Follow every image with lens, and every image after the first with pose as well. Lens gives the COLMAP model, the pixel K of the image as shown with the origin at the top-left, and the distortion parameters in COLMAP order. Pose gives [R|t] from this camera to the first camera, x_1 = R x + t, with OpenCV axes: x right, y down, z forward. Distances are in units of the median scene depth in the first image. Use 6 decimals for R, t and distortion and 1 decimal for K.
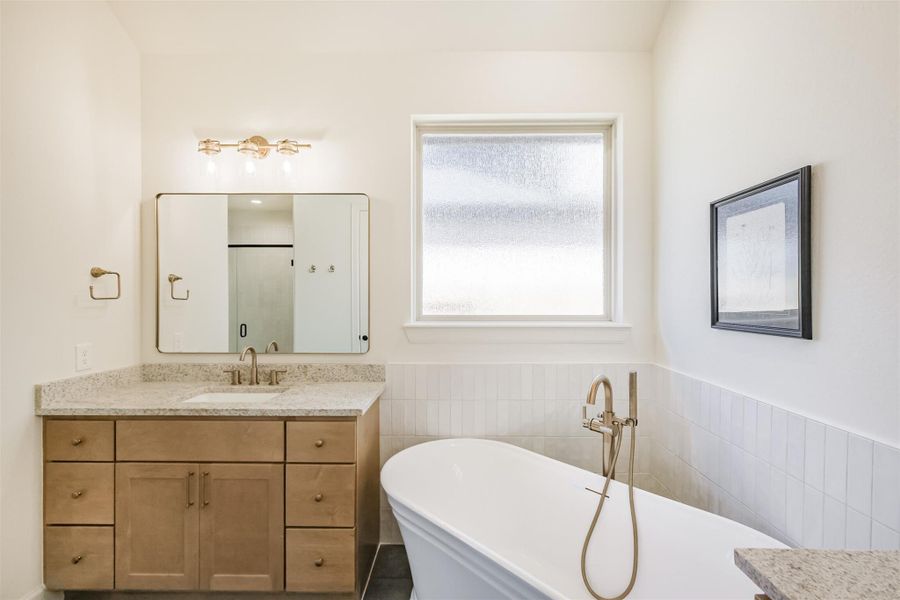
lens RADIAL K [[401.0, 0, 453.4], [0, 401.0, 303.4], [0, 0, 1]] dist [0.001830, 0.000490]
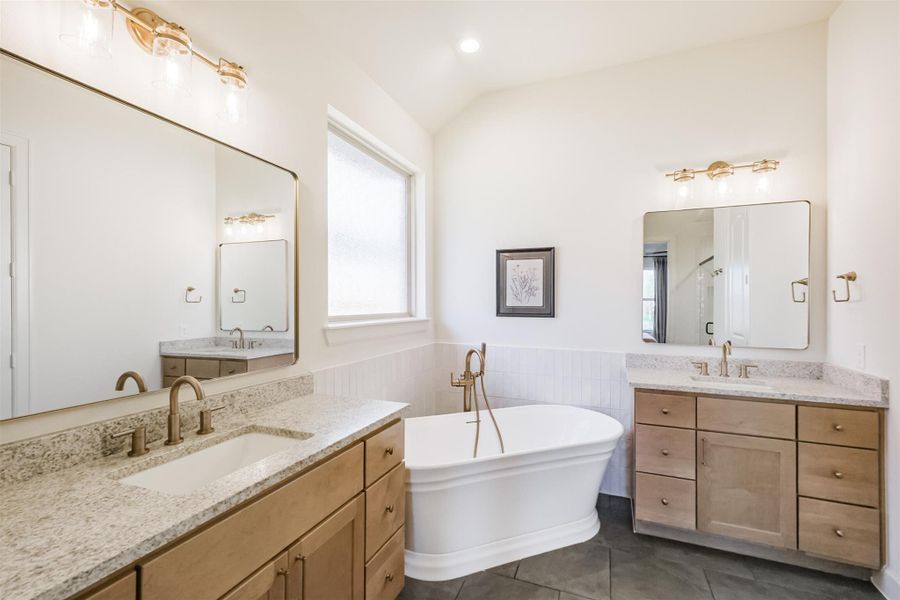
lens RADIAL K [[401.0, 0, 453.4], [0, 401.0, 303.4], [0, 0, 1]] dist [0.001830, 0.000490]
pose [[0.337473, -0.000575, 0.941335, -1.155478], [0.006805, 0.999975, -0.001829, 0.003098], [-0.941311, 0.007023, 0.337469, 0.528347]]
